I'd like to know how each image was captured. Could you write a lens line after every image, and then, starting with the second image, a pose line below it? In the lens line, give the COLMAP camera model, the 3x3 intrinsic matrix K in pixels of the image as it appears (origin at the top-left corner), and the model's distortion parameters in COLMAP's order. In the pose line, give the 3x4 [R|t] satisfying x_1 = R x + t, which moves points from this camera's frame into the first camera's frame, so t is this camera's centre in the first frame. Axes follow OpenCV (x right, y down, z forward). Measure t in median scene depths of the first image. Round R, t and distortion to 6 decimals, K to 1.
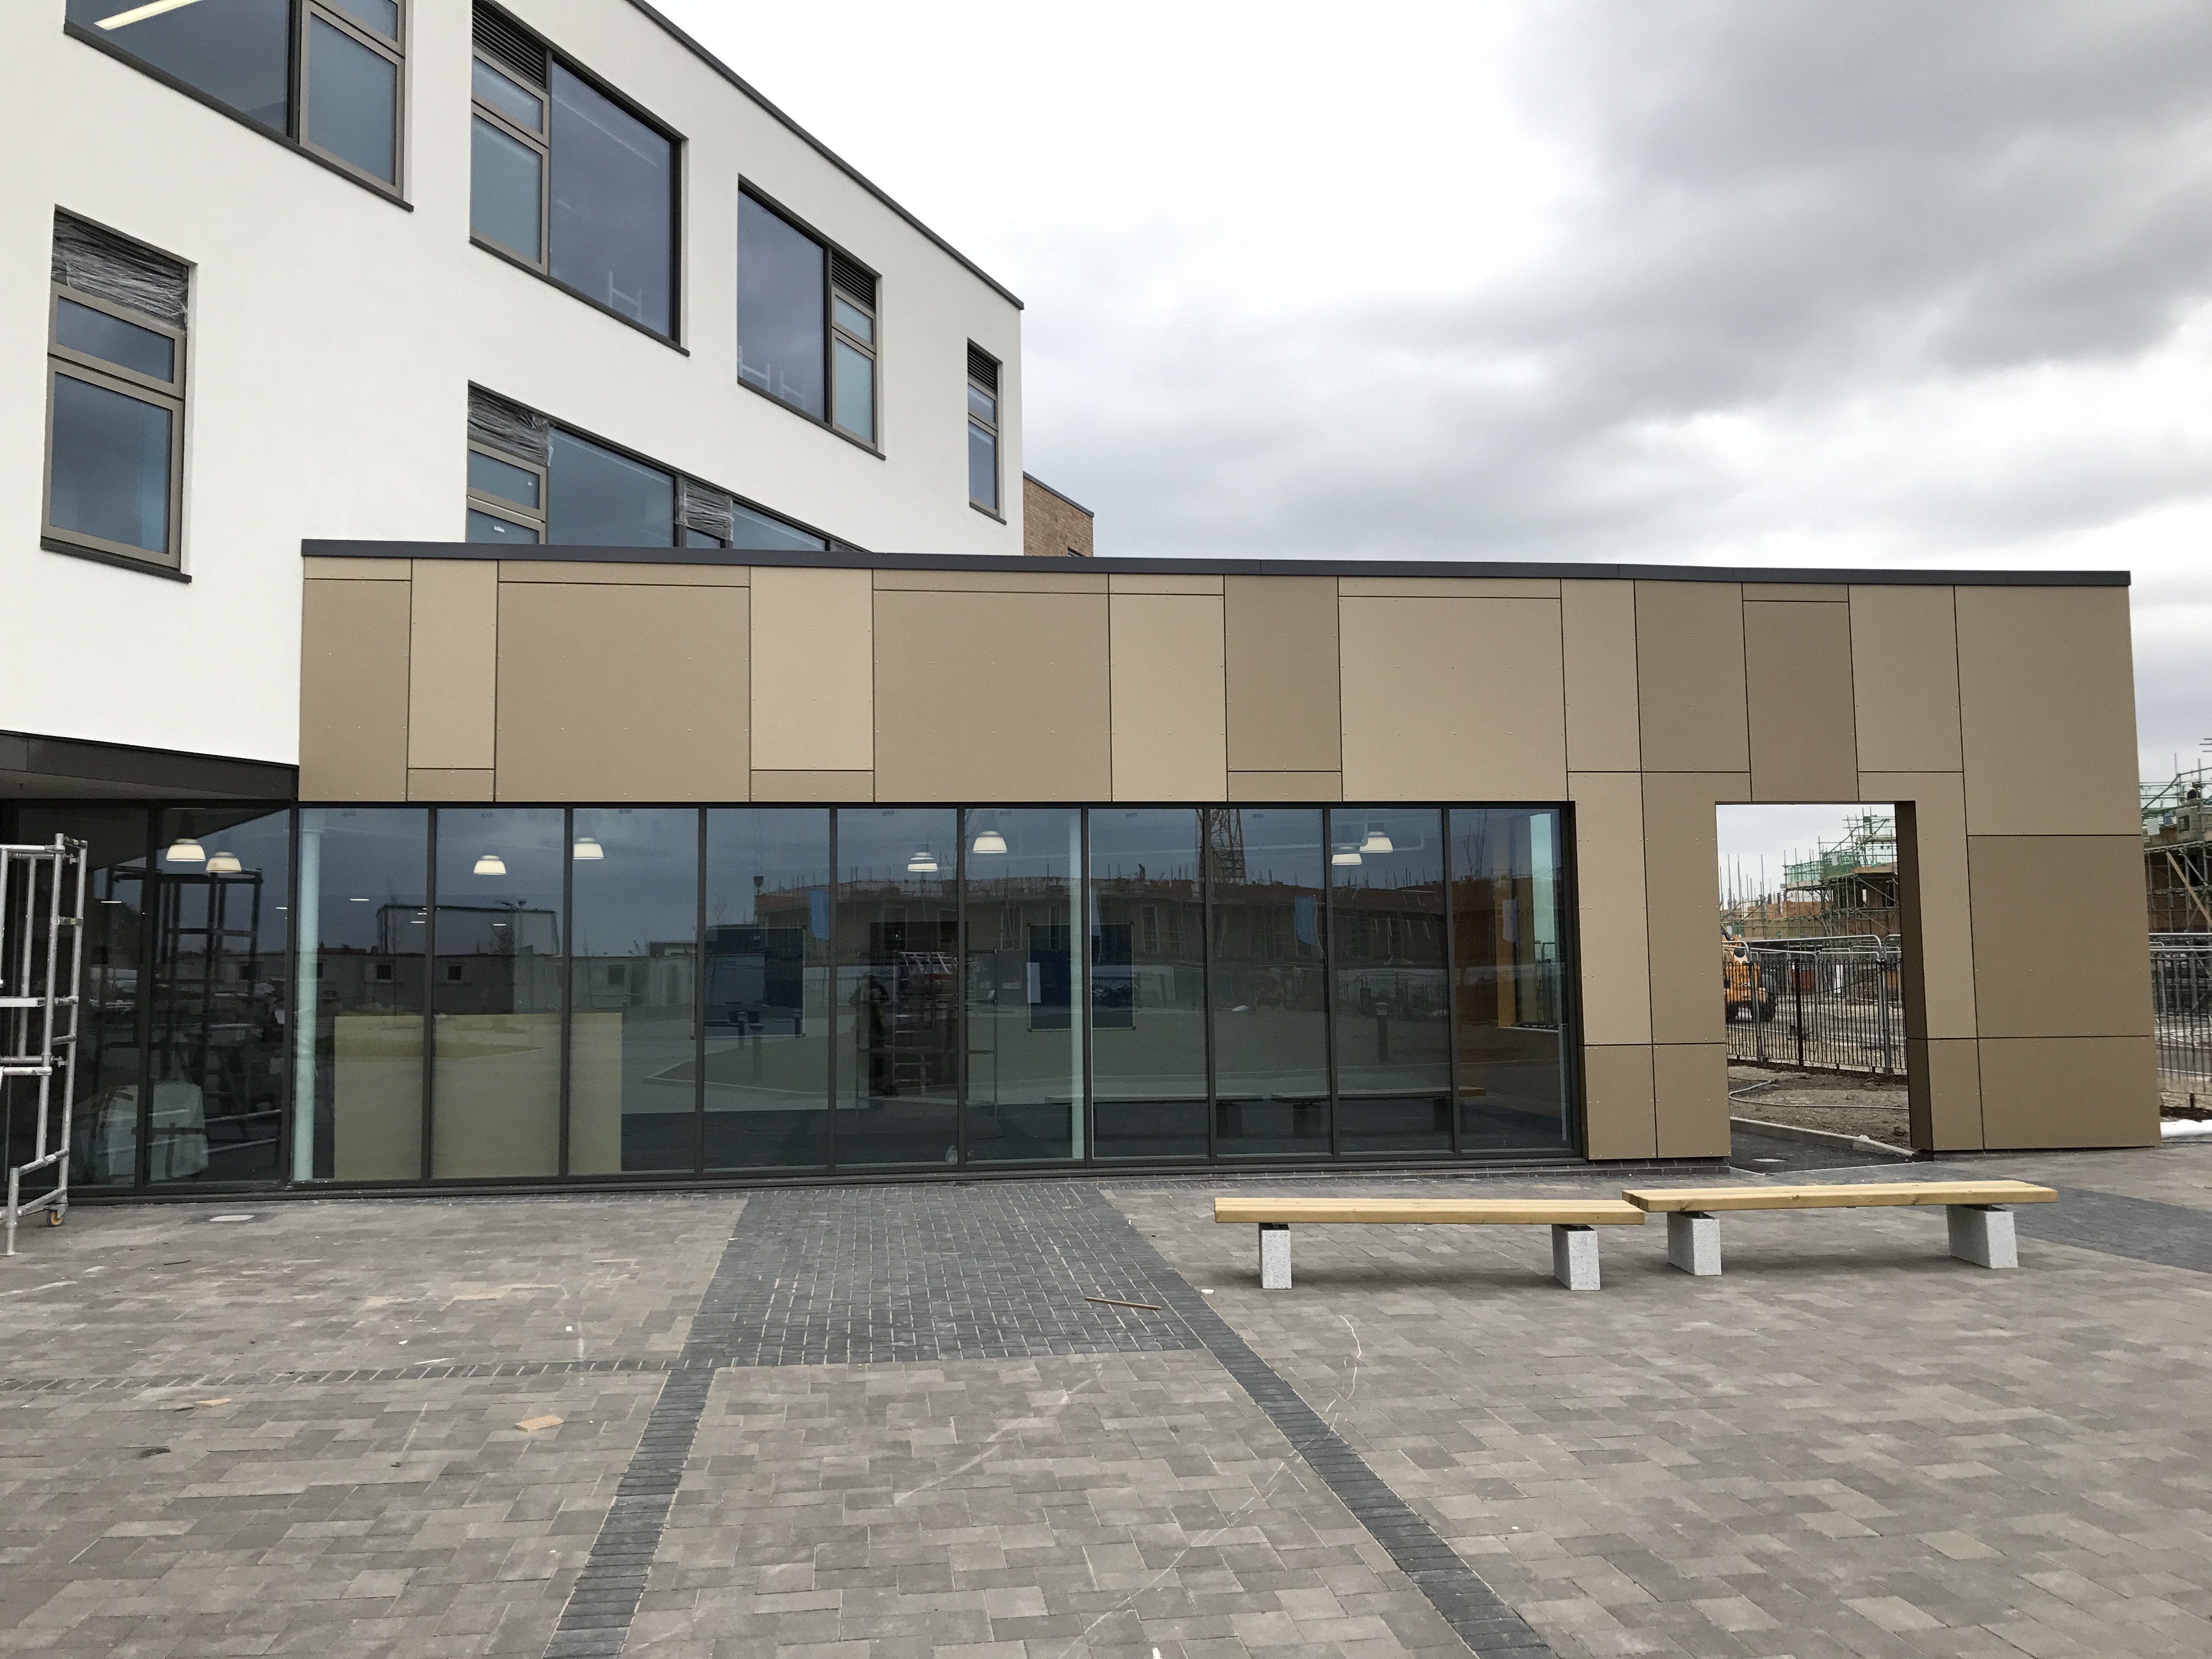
lens RADIAL K [[1810.5, 0, 1107.7], [0, 1810.5, 816.0], [0, 0, 1]] dist [0.016173, 0.018755]
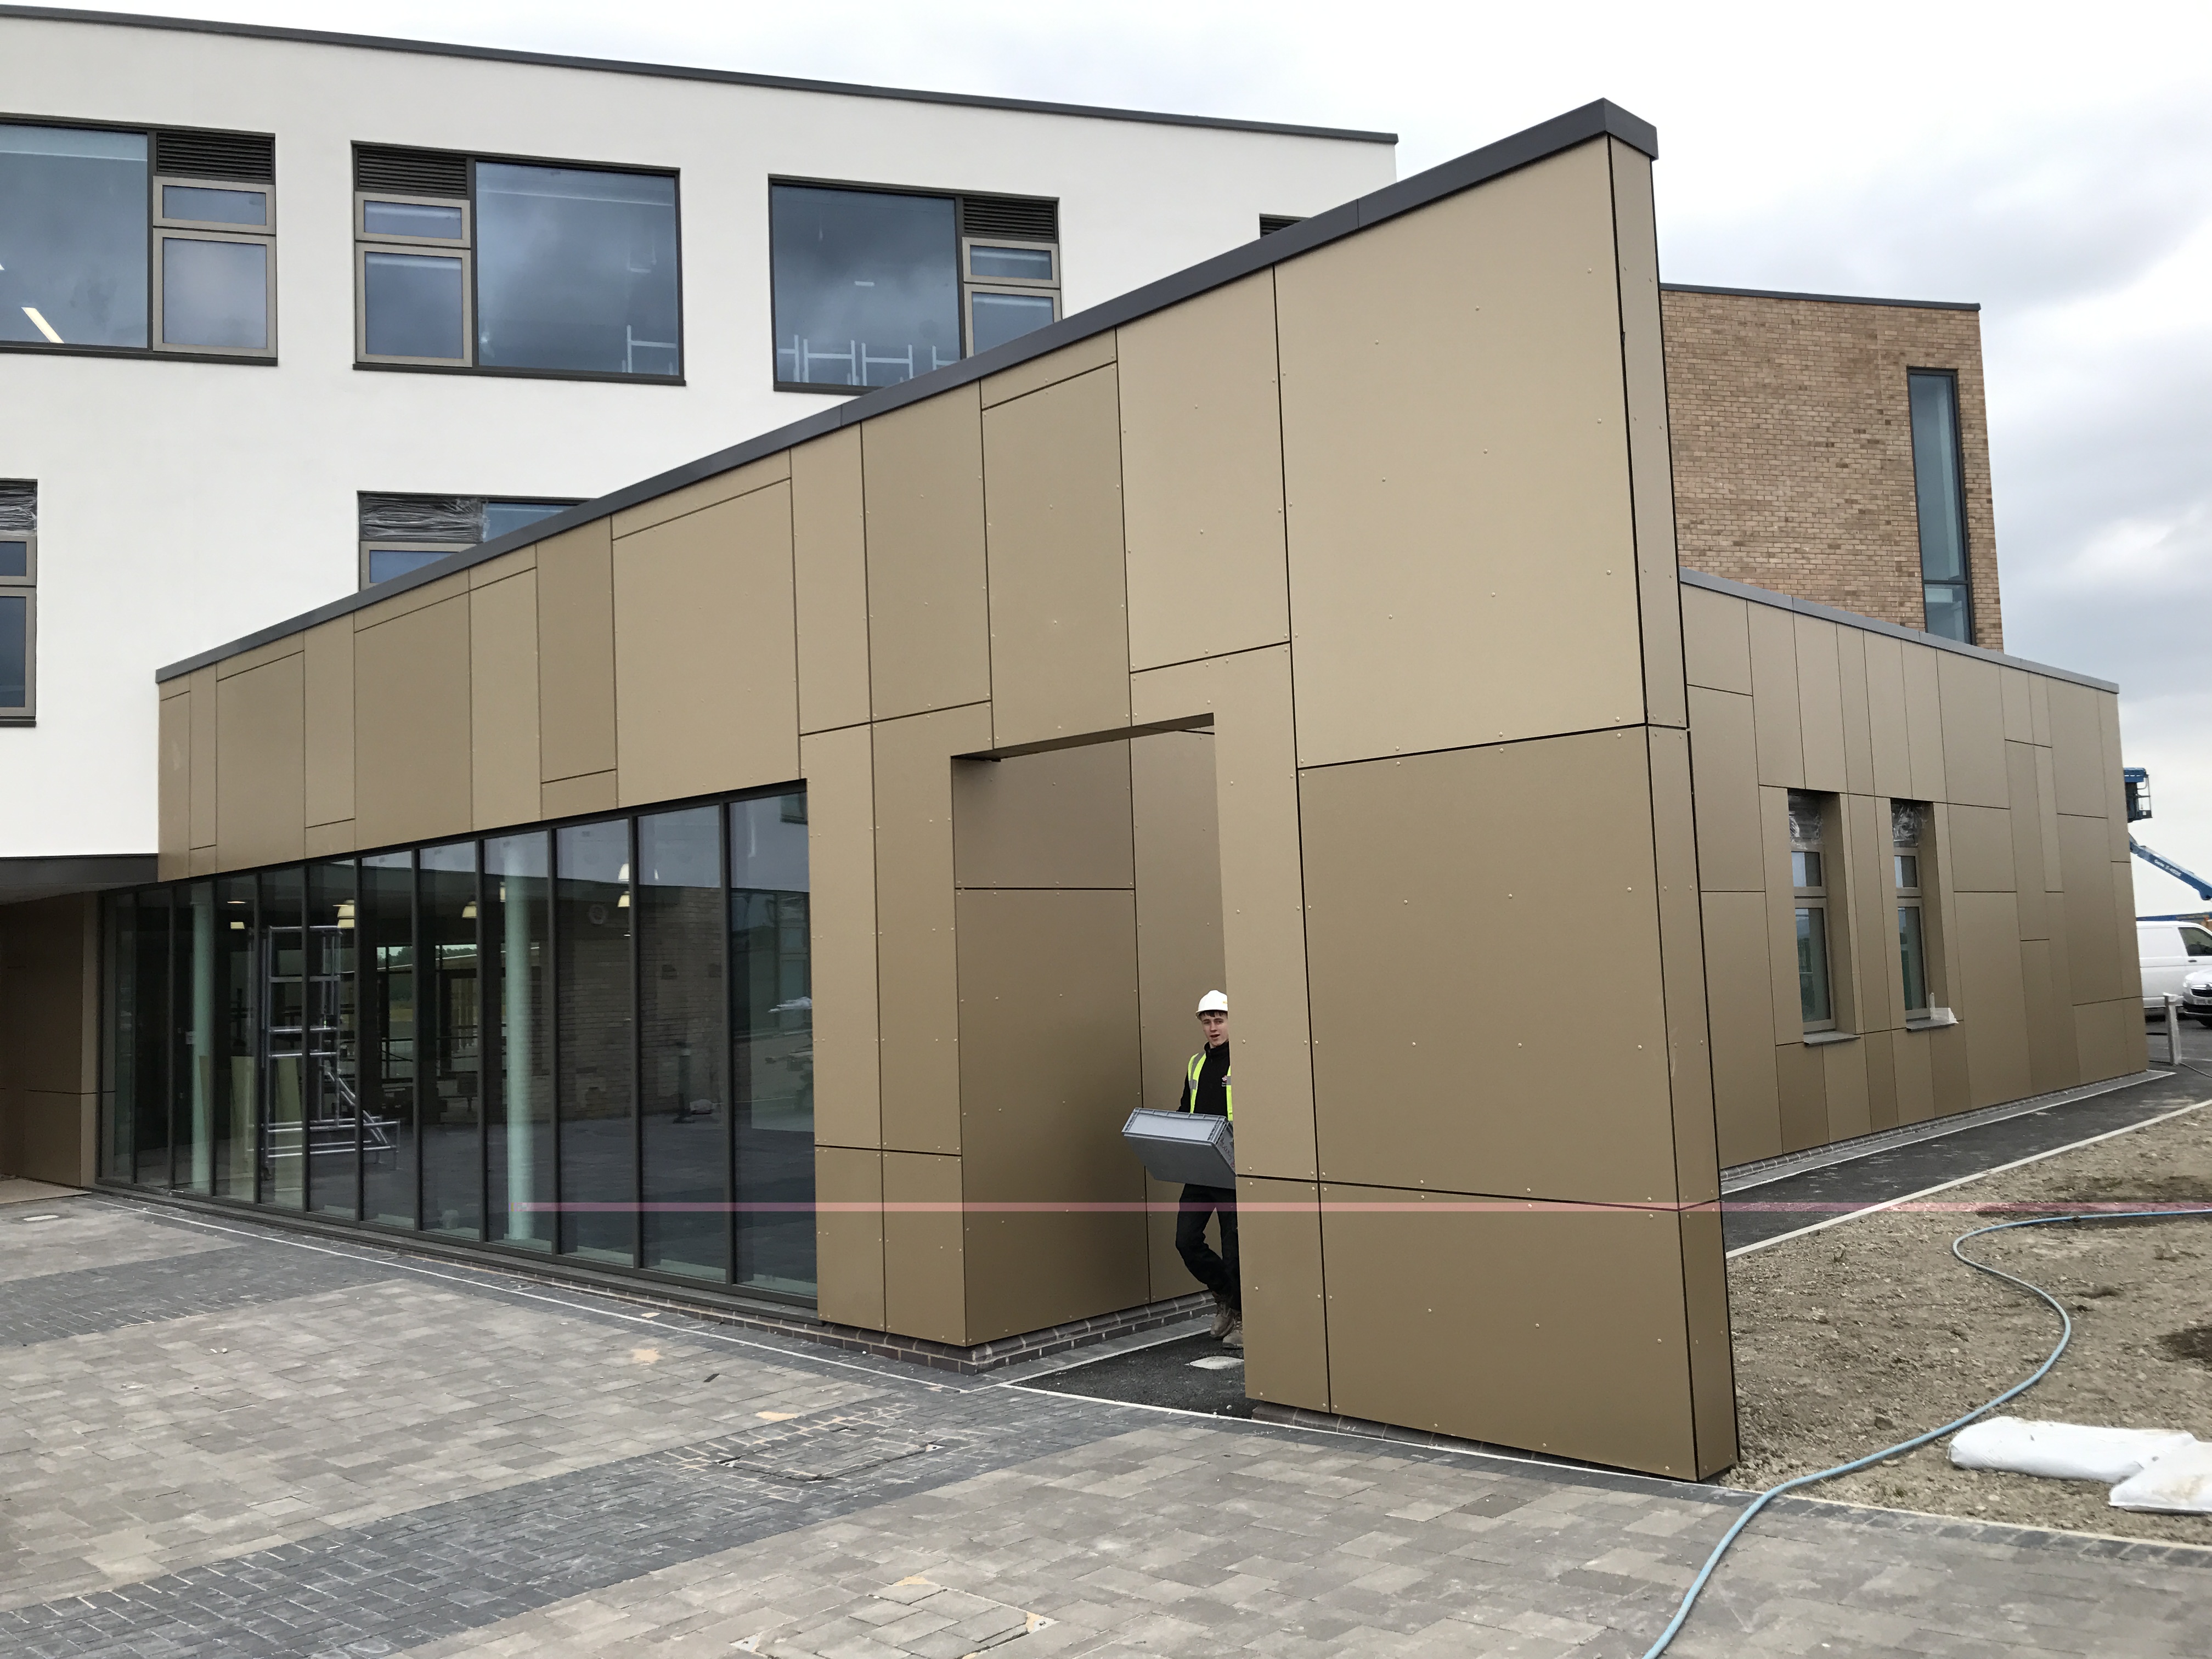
lens RADIAL K [[1810.5, 0, 1107.7], [0, 1810.5, 816.0], [0, 0, 1]] dist [0.016173, 0.018755]
pose [[0.611197, -0.070956, -0.788291, 0.853393], [0.099481, 0.994962, -0.012427, 0.024801], [0.785201, -0.070825, 0.615177, 0.678967]]
